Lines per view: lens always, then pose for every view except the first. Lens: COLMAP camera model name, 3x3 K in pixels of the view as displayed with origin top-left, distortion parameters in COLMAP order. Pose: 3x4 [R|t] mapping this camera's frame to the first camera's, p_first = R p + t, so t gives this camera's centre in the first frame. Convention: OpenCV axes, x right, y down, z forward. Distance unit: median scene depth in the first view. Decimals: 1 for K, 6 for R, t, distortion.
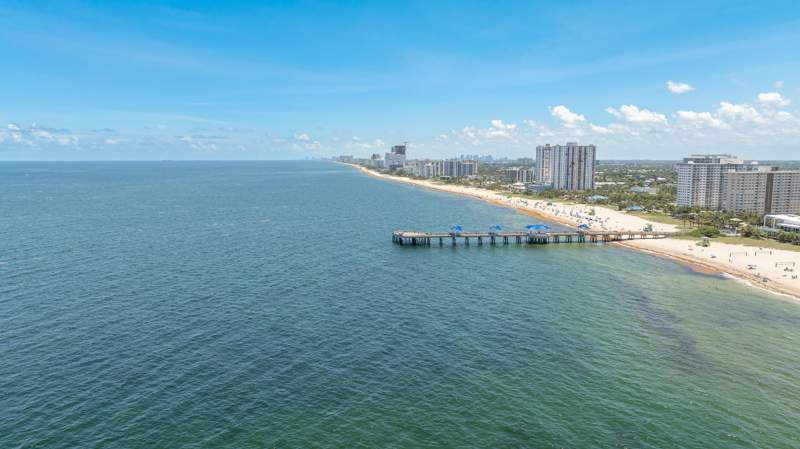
lens RADIAL K [[578.7, 0, 399.4], [0, 578.7, 223.4], [0, 0, 1]] dist [-0.009972, -0.007046]
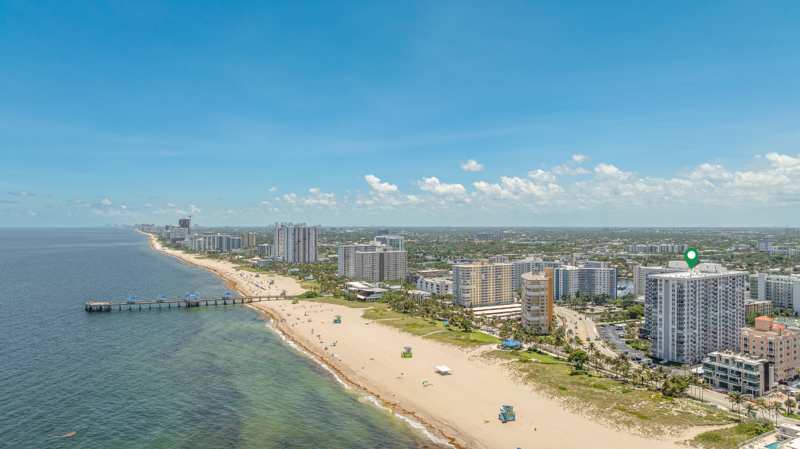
lens RADIAL K [[578.7, 0, 403.3], [0, 578.7, 224.3], [0, 0, 1]] dist [-0.009972, -0.007046]
pose [[0.951644, 0.000133, 0.307202, 0.122807], [0.034357, 0.993680, -0.106861, 0.000864], [-0.305275, 0.112248, 0.945625, -0.239697]]
